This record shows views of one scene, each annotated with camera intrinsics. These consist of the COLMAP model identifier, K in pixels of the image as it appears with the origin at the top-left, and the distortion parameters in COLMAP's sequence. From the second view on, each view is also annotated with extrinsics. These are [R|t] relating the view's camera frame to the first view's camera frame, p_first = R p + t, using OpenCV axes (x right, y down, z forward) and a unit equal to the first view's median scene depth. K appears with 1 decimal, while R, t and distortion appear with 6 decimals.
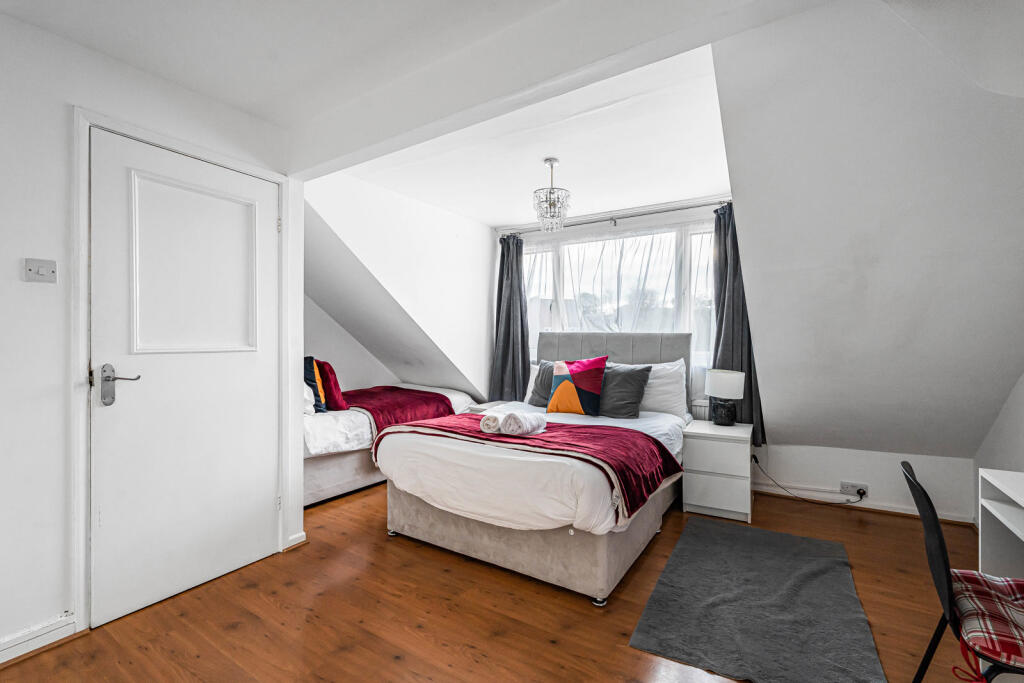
lens RADIAL K [[453.0, 0, 512.0], [0, 453.0, 341.5], [0, 0, 1]] dist [0.017342, -0.005377]
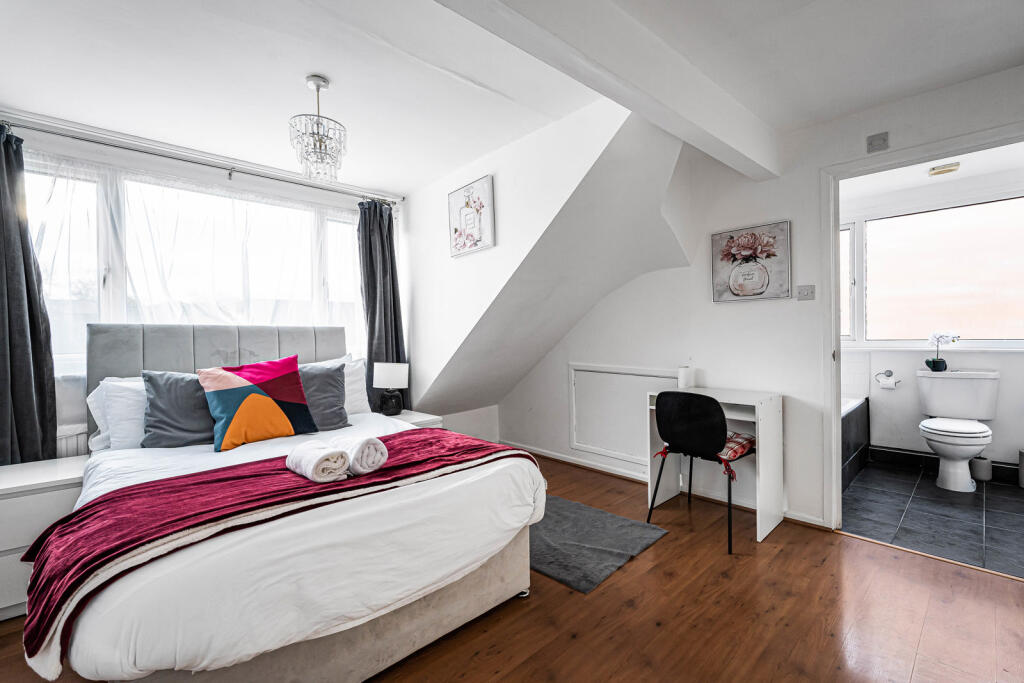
lens RADIAL K [[453.0, 0, 512.0], [0, 453.0, 341.5], [0, 0, 1]] dist [0.017342, -0.005377]
pose [[0.239270, -0.024128, 0.970653, -0.464793], [0.019442, 0.999610, 0.020055, 0.000193], [-0.970758, 0.014073, 0.239646, 0.466691]]
